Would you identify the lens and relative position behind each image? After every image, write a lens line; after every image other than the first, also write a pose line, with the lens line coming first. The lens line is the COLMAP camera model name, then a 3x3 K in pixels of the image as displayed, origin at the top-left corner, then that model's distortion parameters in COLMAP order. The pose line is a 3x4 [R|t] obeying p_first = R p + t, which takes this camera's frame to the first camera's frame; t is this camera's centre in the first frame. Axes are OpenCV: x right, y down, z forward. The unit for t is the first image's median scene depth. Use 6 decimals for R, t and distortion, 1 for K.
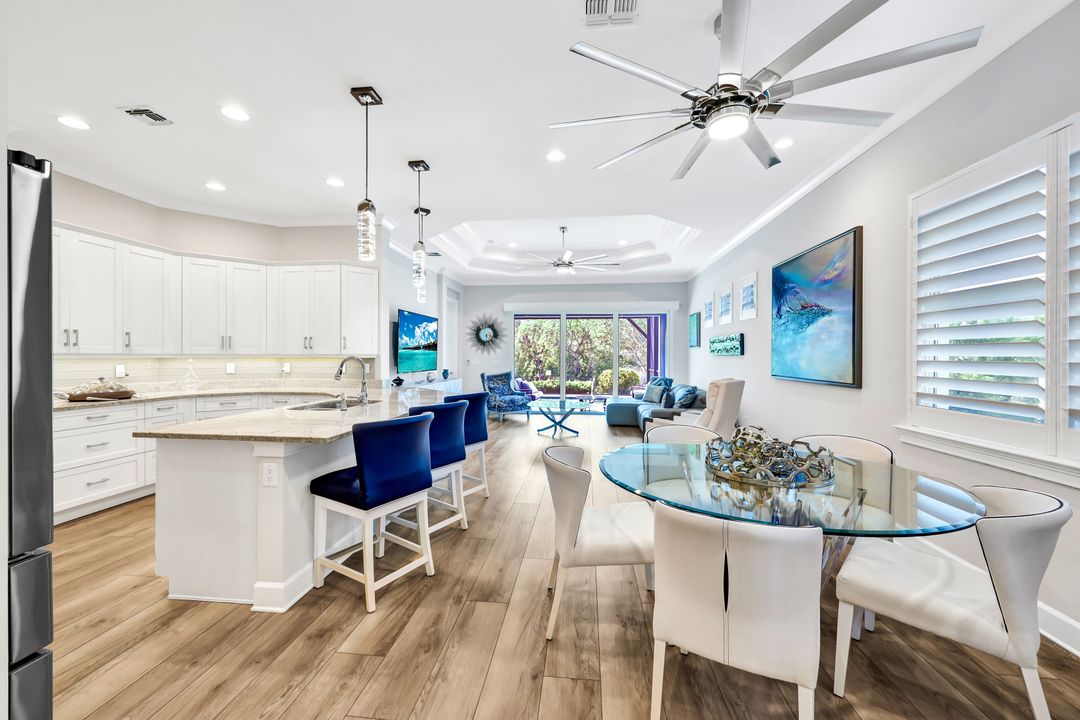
lens RADIAL K [[433.6, 0, 533.5], [0, 433.6, 352.1], [0, 0, 1]] dist [0.000008, -0.000372]
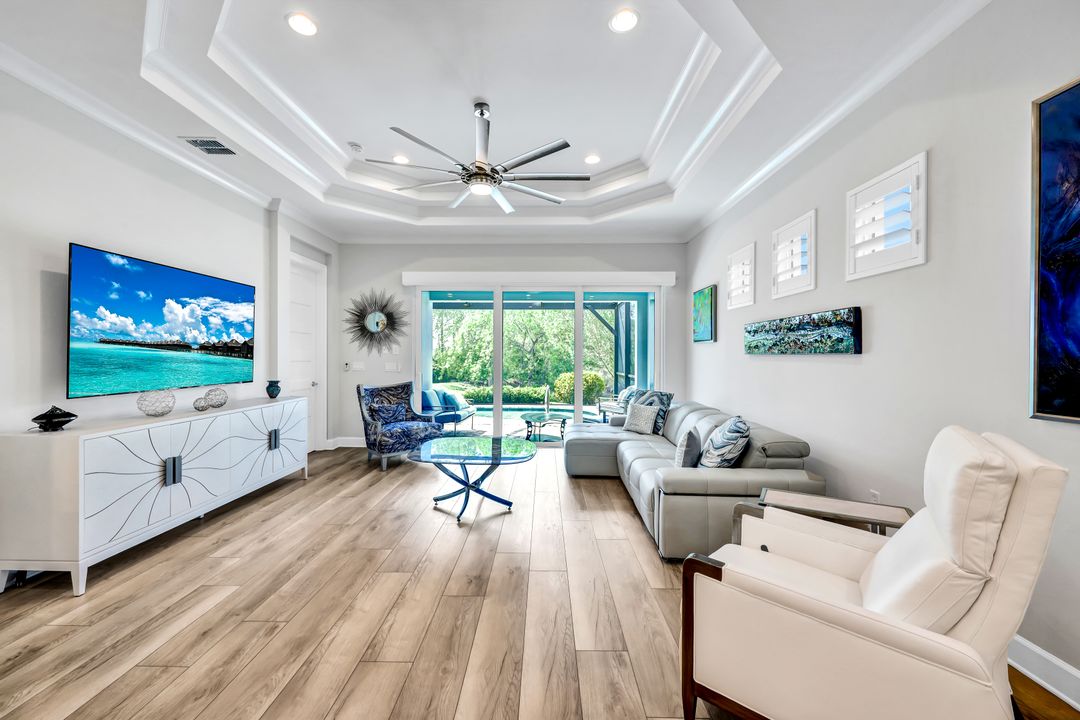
lens RADIAL K [[433.6, 0, 536.5], [0, 433.6, 358.4], [0, 0, 1]] dist [0.000008, -0.000372]
pose [[0.994713, -0.001660, 0.102684, 0.076456], [0.000230, 0.999903, 0.013931, 0.004435], [-0.102697, -0.013834, 0.994616, 0.461532]]
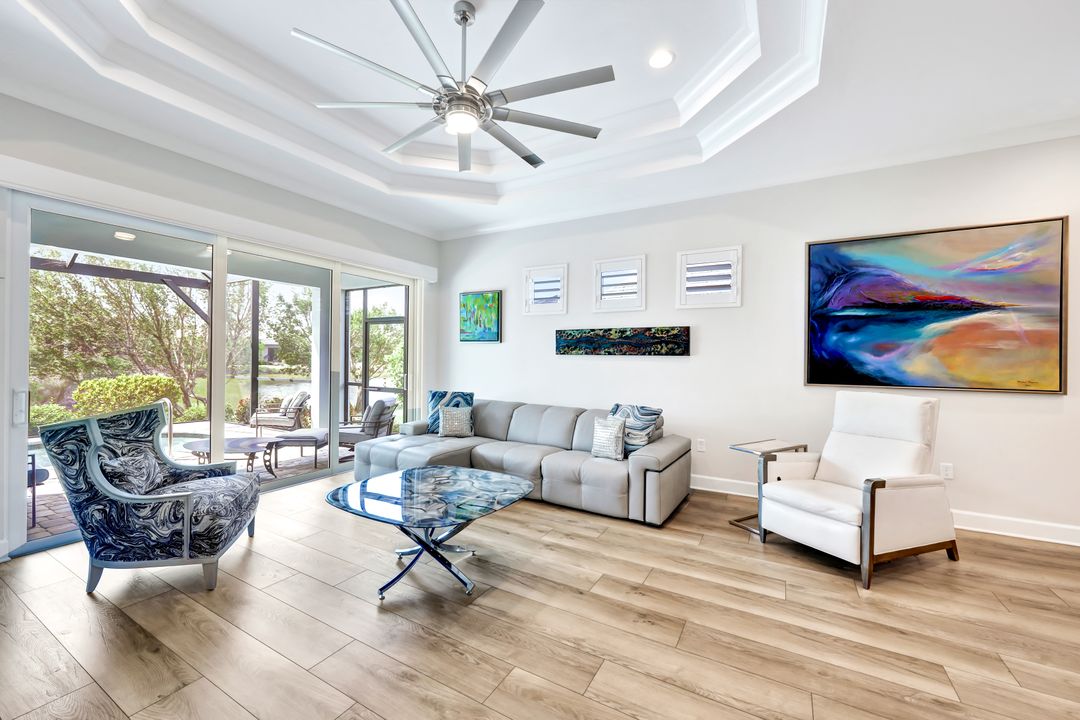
lens RADIAL K [[433.6, 0, 540.7], [0, 433.6, 352.5], [0, 0, 1]] dist [0.000008, -0.000372]
pose [[0.387862, 0.012514, 0.921632, -0.230470], [-0.017102, 0.999833, -0.006379, 0.008621], [-0.921559, -0.013287, 0.388012, 0.755543]]
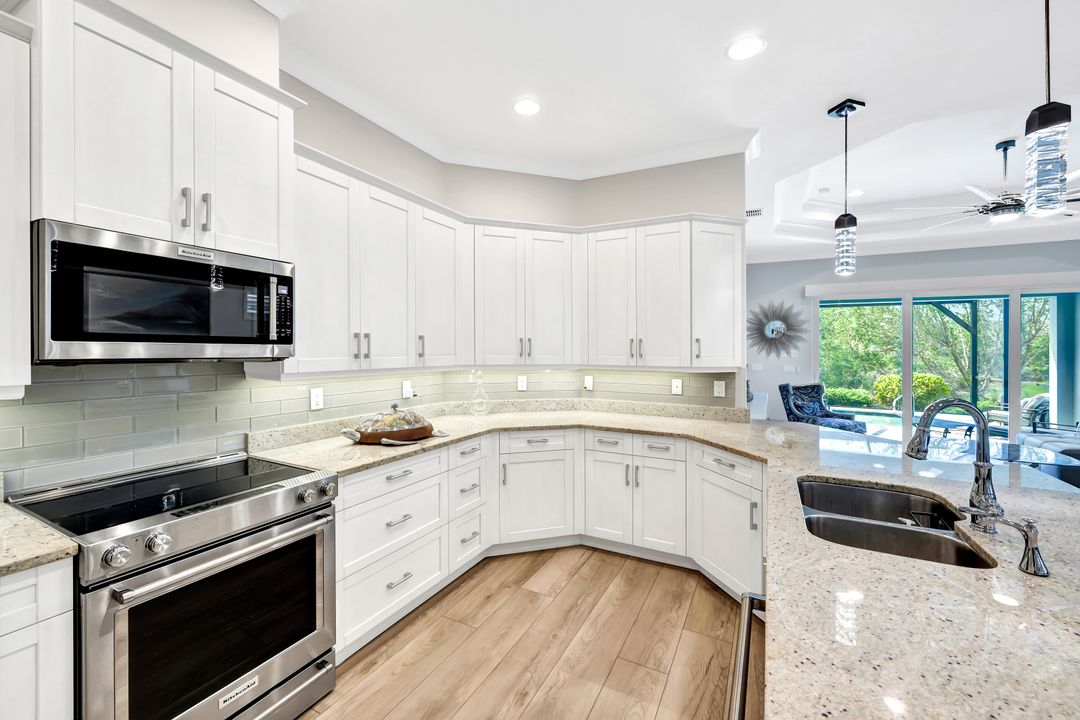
lens RADIAL K [[433.6, 0, 540.5], [0, 433.6, 348.2], [0, 0, 1]] dist [0.000008, -0.000372]
pose [[0.934325, 0.003128, -0.356407, -0.284408], [-0.001547, 0.999988, 0.004719, -0.016057], [0.356418, -0.003858, 0.934319, 0.236941]]
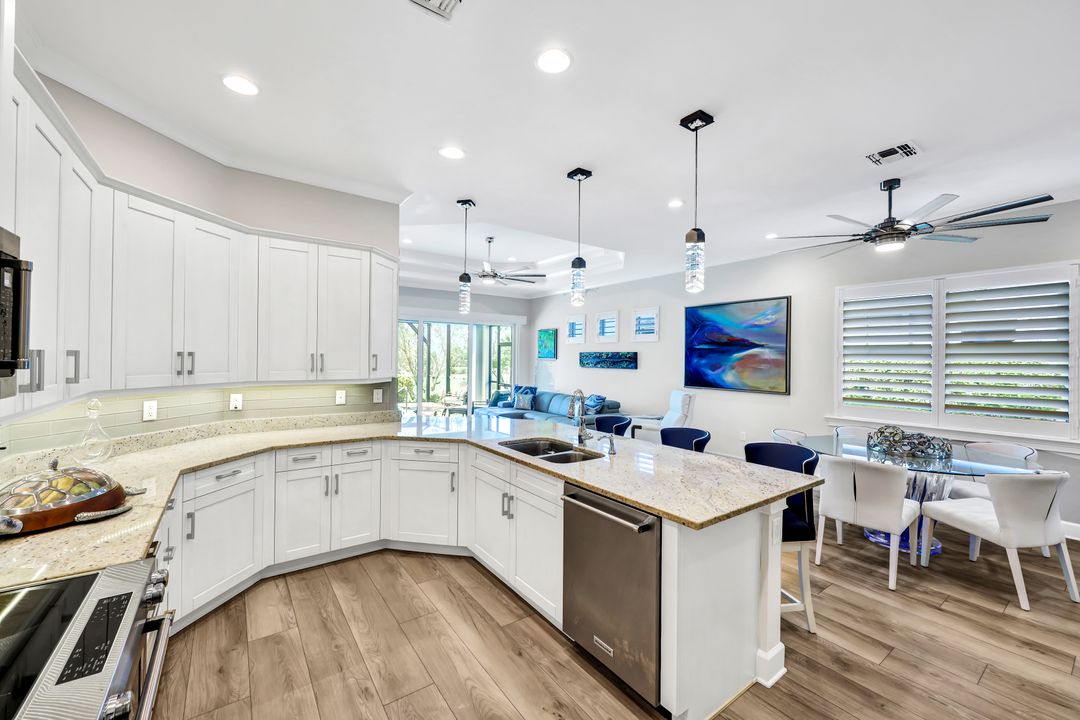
lens RADIAL K [[433.6, 0, 537.6], [0, 433.6, 352.2], [0, 0, 1]] dist [0.000008, -0.000372]
pose [[0.738827, 0.013248, 0.673765, -0.480127], [-0.014211, 0.999891, -0.004076, -0.026394], [-0.673745, -0.006564, 0.738935, 0.196944]]
